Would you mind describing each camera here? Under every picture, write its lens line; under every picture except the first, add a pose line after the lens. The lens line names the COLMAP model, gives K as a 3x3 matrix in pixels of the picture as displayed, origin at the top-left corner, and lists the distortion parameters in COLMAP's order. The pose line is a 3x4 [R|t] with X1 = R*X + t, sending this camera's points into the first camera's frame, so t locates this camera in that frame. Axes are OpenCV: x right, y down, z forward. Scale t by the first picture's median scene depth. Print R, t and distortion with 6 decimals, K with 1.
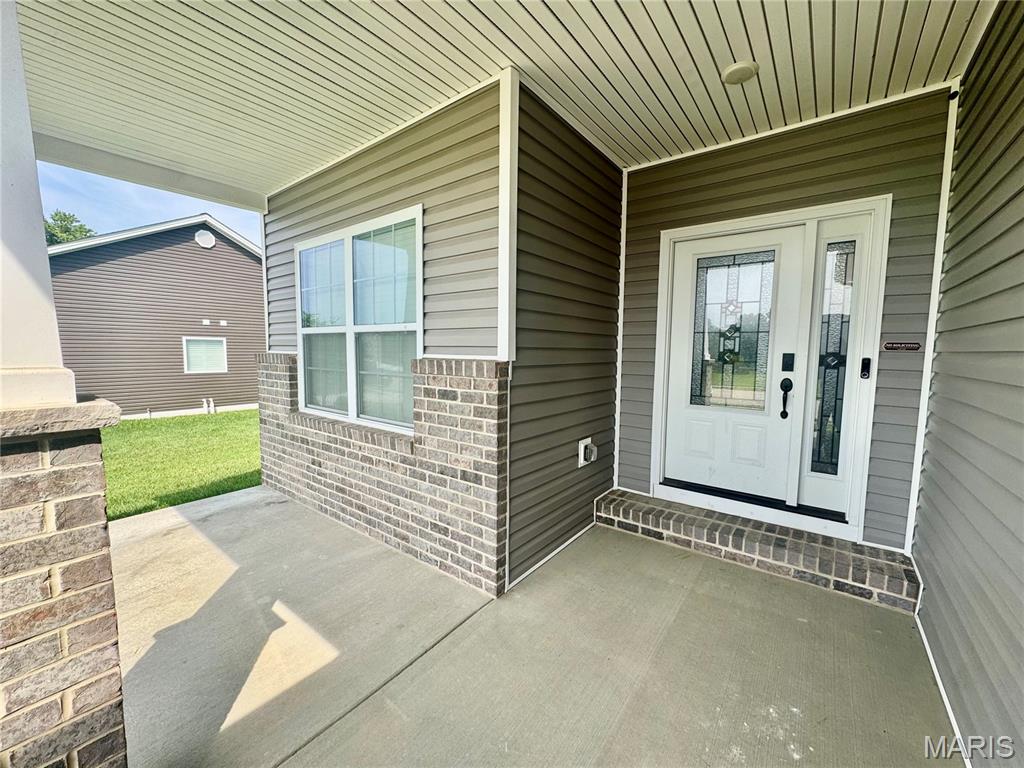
lens RADIAL K [[408.2, 0, 512.0], [0, 408.2, 387.3], [0, 0, 1]] dist [-0.002852, 0.000079]
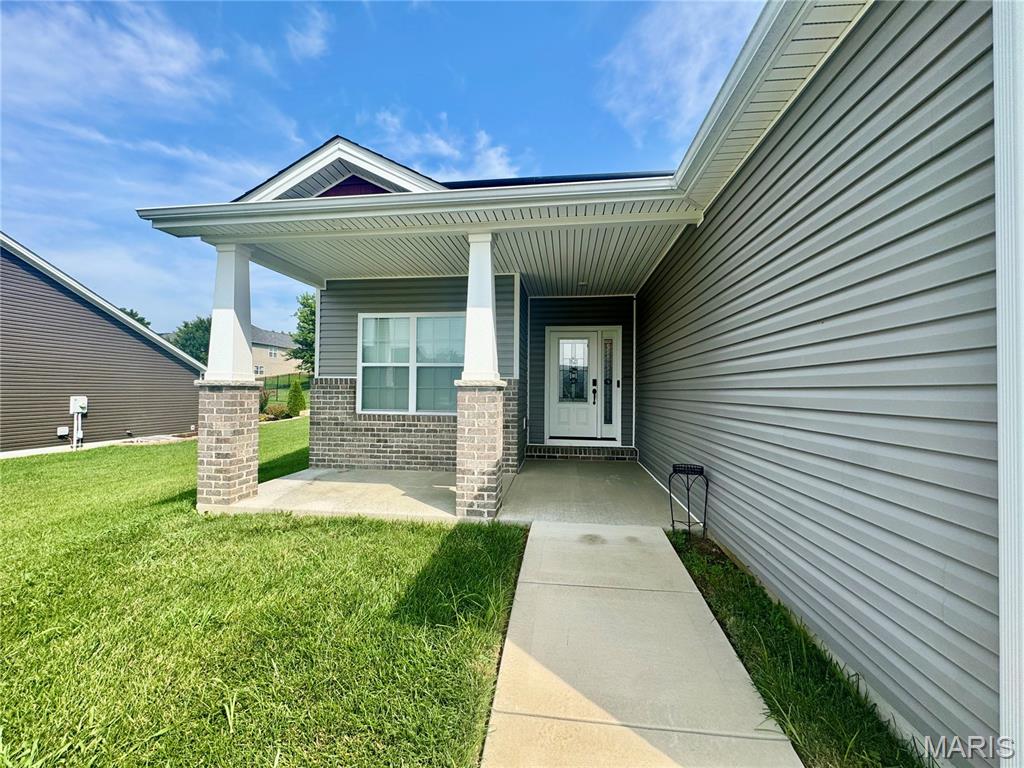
lens RADIAL K [[408.2, 0, 518.2], [0, 408.2, 390.5], [0, 0, 1]] dist [-0.002852, 0.000079]
pose [[0.856815, -0.001595, 0.515622, -1.068667], [0.047801, 0.995935, -0.076351, 0.161972], [-0.513404, 0.090066, 0.853408, -0.953196]]
